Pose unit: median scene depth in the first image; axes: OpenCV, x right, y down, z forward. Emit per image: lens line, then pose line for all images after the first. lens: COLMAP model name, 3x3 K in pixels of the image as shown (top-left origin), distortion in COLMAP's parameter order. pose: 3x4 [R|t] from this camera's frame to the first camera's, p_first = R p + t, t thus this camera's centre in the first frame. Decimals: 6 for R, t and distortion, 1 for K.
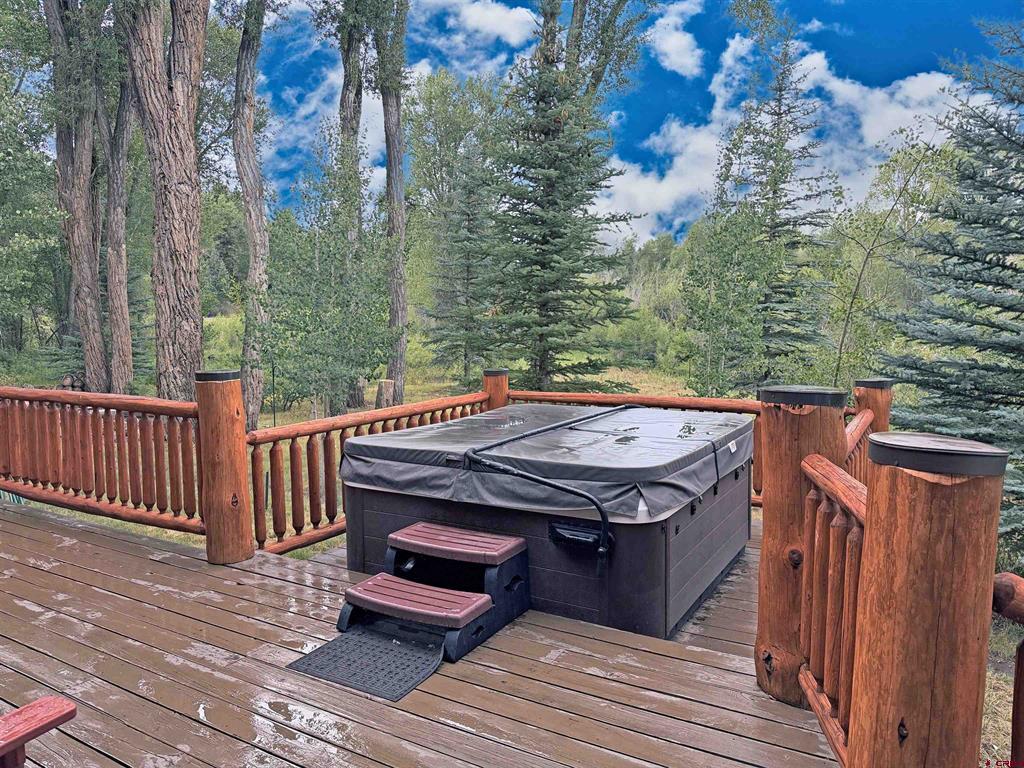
lens RADIAL K [[710.0, 0, 507.8], [0, 710.0, 383.1], [0, 0, 1]] dist [0.094822, -0.124504]
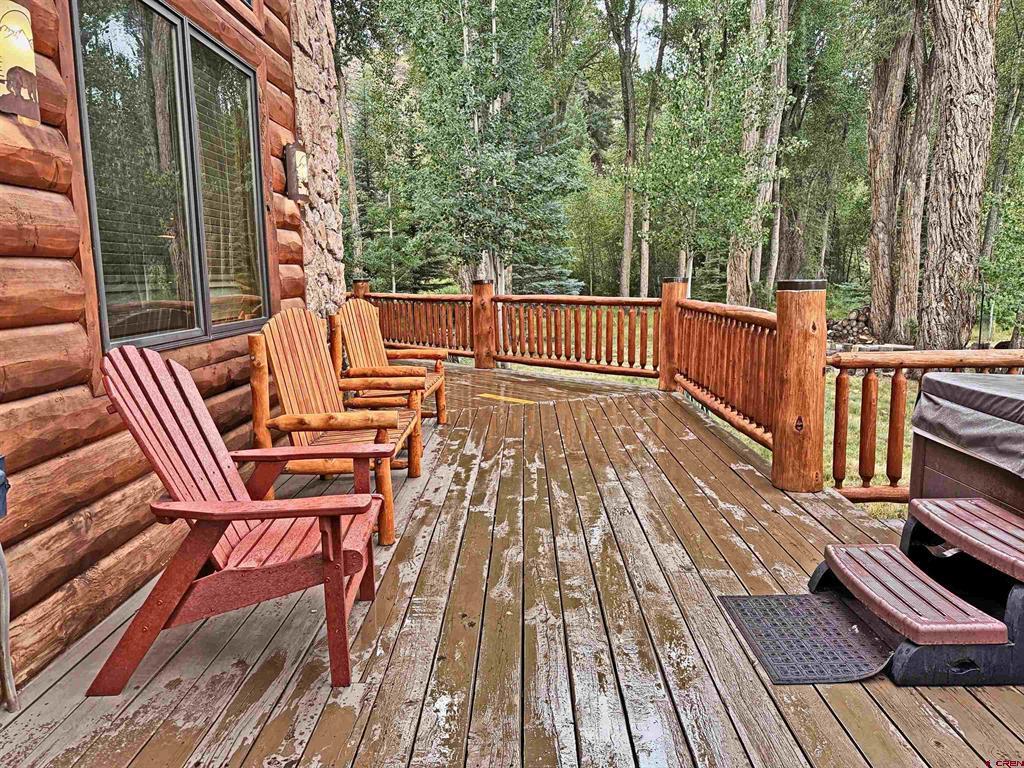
lens RADIAL K [[721.2, 0, 512.0], [0, 721.2, 384.0], [0, 0, 1]] dist [-0.004739, -0.004455]
pose [[0.499141, 0.137929, -0.855473, 0.187501], [-0.069919, 0.990442, 0.118895, 0.027535], [0.863695, 0.000468, 0.504014, 0.208257]]
